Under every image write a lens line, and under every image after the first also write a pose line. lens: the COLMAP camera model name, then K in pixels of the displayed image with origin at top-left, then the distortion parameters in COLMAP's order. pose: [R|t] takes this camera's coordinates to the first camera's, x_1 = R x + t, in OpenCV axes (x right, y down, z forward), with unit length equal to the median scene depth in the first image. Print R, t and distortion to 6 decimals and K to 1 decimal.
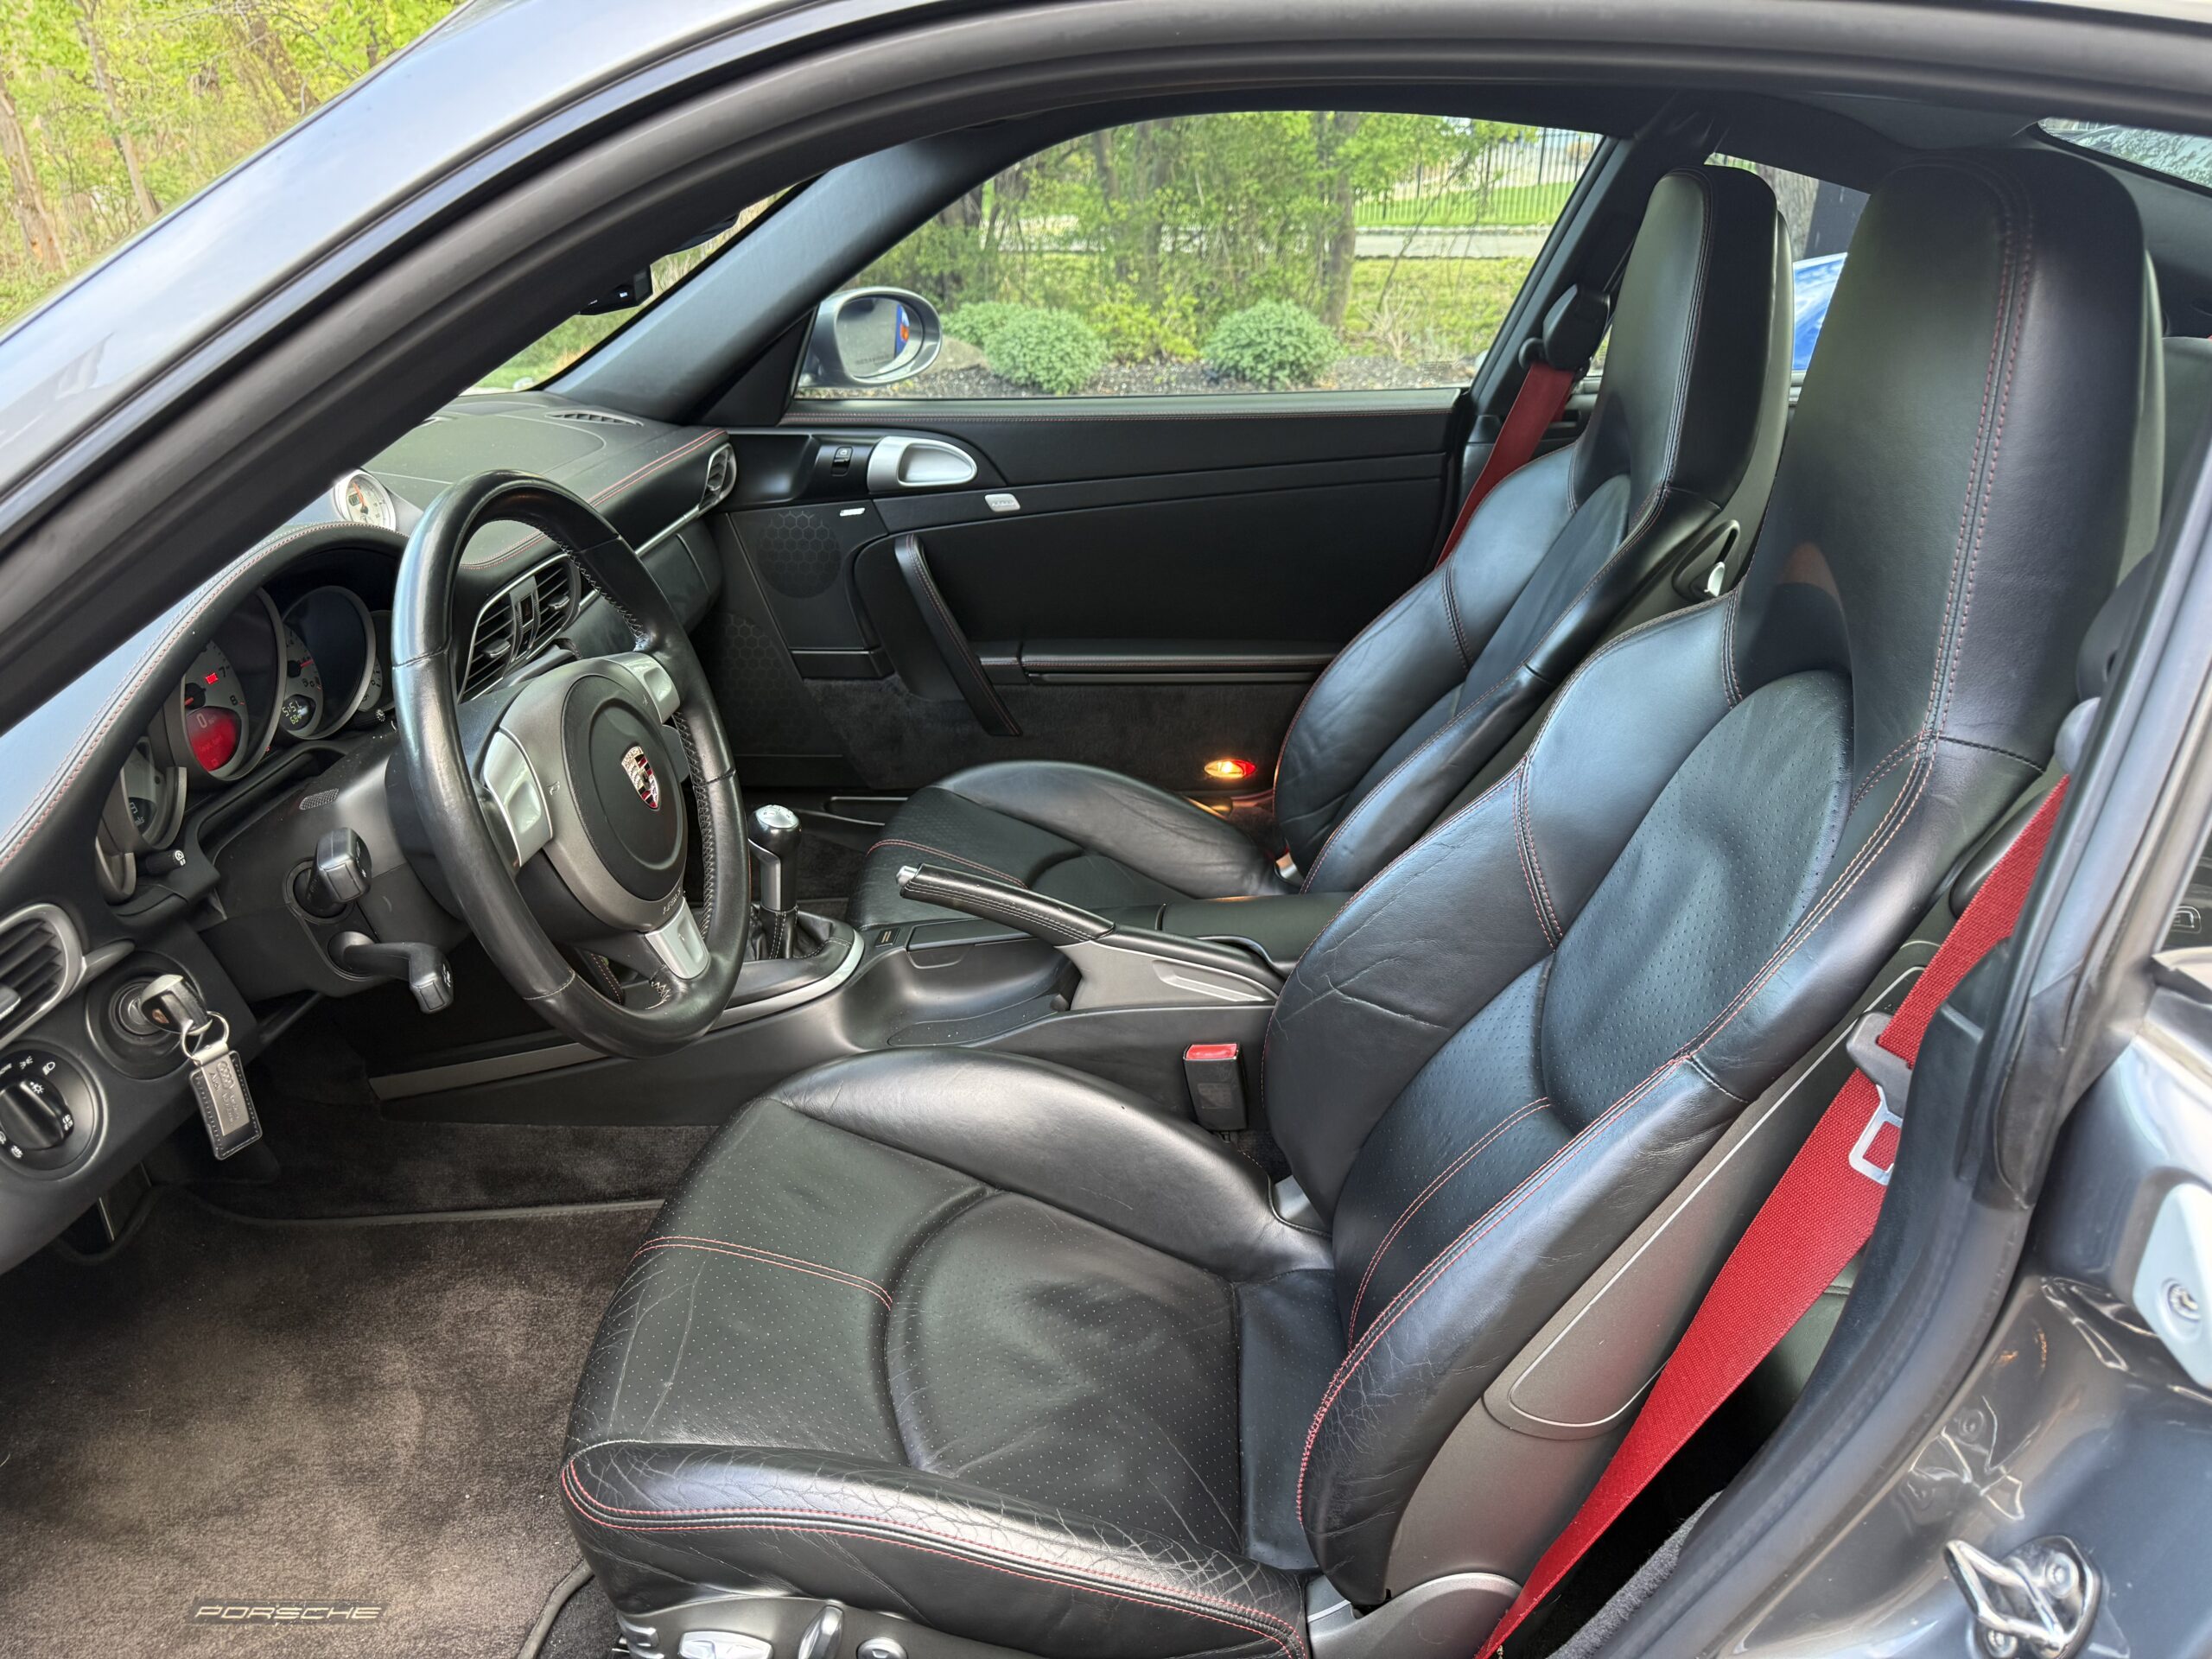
lens RADIAL K [[1599.1, 0, 1095.4], [0, 1599.1, 833.2], [0, 0, 1]] dist [0.022298, -0.018703]
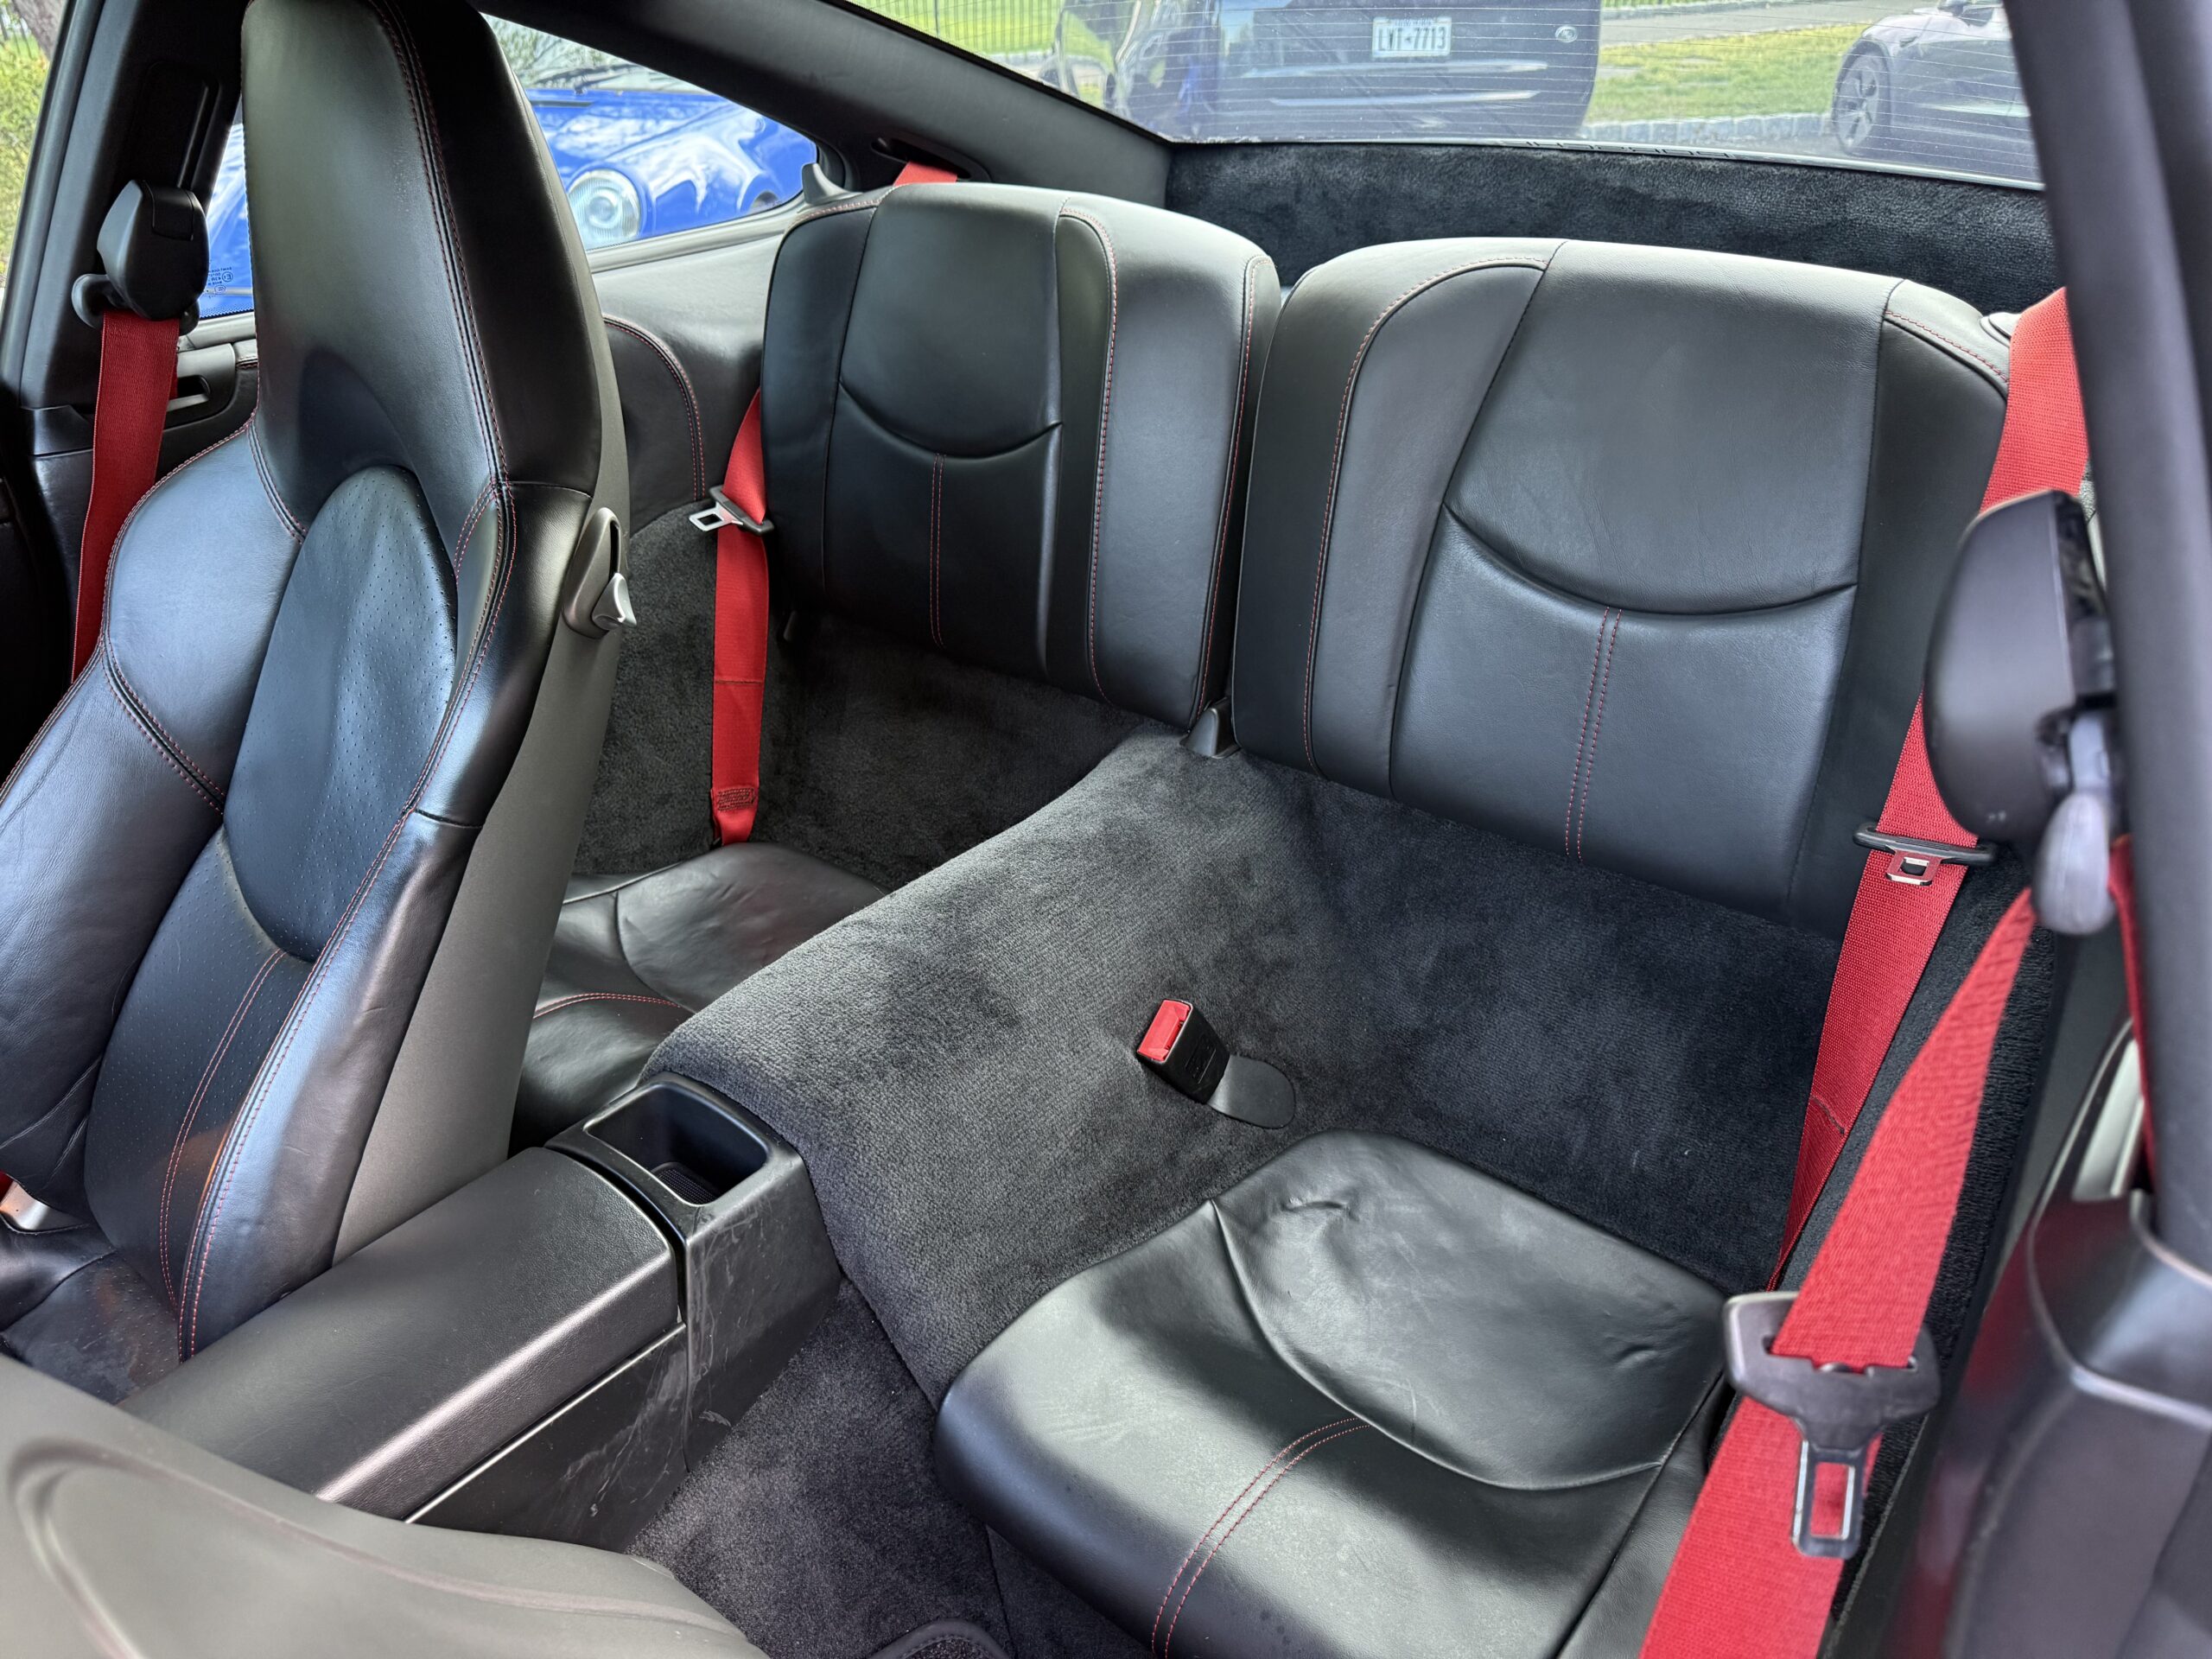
lens RADIAL K [[1599.1, 0, 1095.4], [0, 1599.1, 833.2], [0, 0, 1]] dist [0.022298, -0.018703]
pose [[0.608040, -0.371541, 0.701602, -0.006867], [0.322464, 0.923131, 0.209392, -0.116276], [-0.725469, 0.098923, 0.681109, 0.321402]]
